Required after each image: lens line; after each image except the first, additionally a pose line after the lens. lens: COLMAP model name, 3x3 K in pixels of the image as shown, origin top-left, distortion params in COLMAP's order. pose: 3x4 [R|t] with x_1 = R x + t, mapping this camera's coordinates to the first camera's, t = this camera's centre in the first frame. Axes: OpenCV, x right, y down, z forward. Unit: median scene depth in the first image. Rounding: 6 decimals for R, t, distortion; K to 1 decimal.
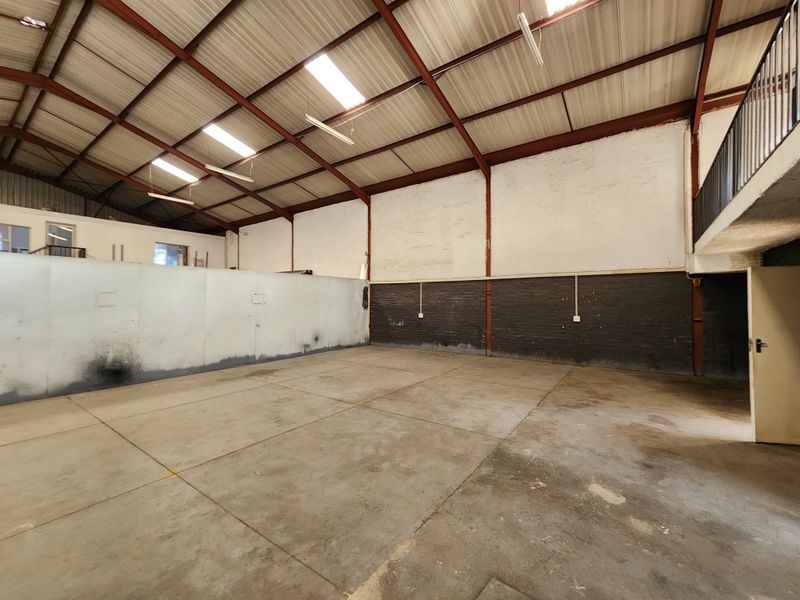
lens RADIAL K [[328.3, 0, 404.8], [0, 328.3, 294.6], [0, 0, 1]] dist [-0.000910, -0.000046]
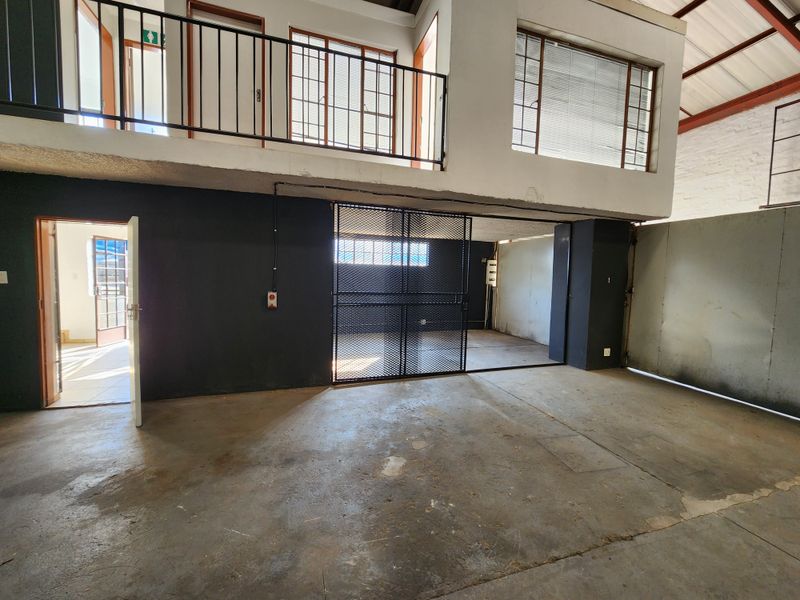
lens RADIAL K [[323.9, 0, 398.3], [0, 323.9, 293.5], [0, 0, 1]] dist [0.002717, -0.002841]
pose [[-0.799932, -0.050930, 0.597926, 0.038573], [-0.033352, 0.998625, 0.040440, 0.042730], [-0.599164, 0.012407, -0.800531, 1.067397]]
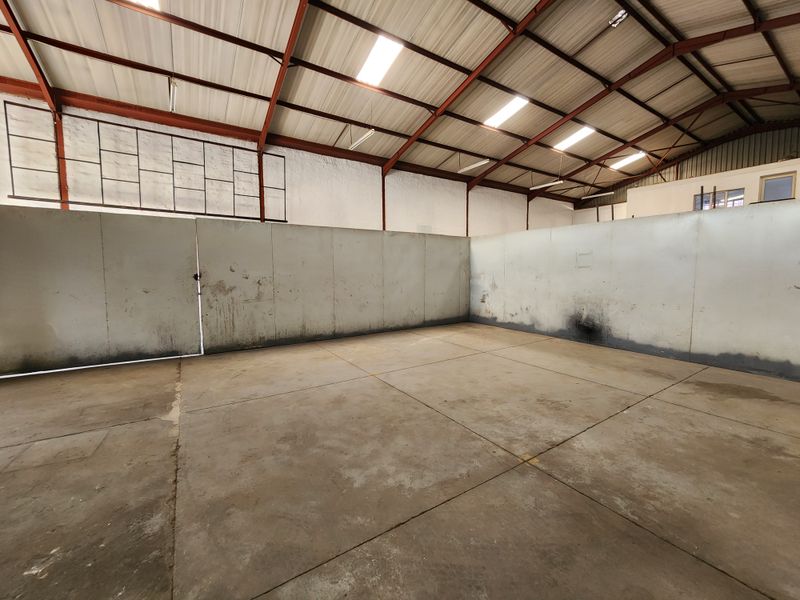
lens RADIAL K [[327.3, 0, 398.5], [0, 327.3, 291.3], [0, 0, 1]] dist [0.000284, -0.000616]
pose [[-0.367657, 0.067026, -0.927543, 0.440652], [0.024086, 0.997751, 0.062553, 0.047528], [0.929650, 0.000657, -0.368444, 1.167200]]
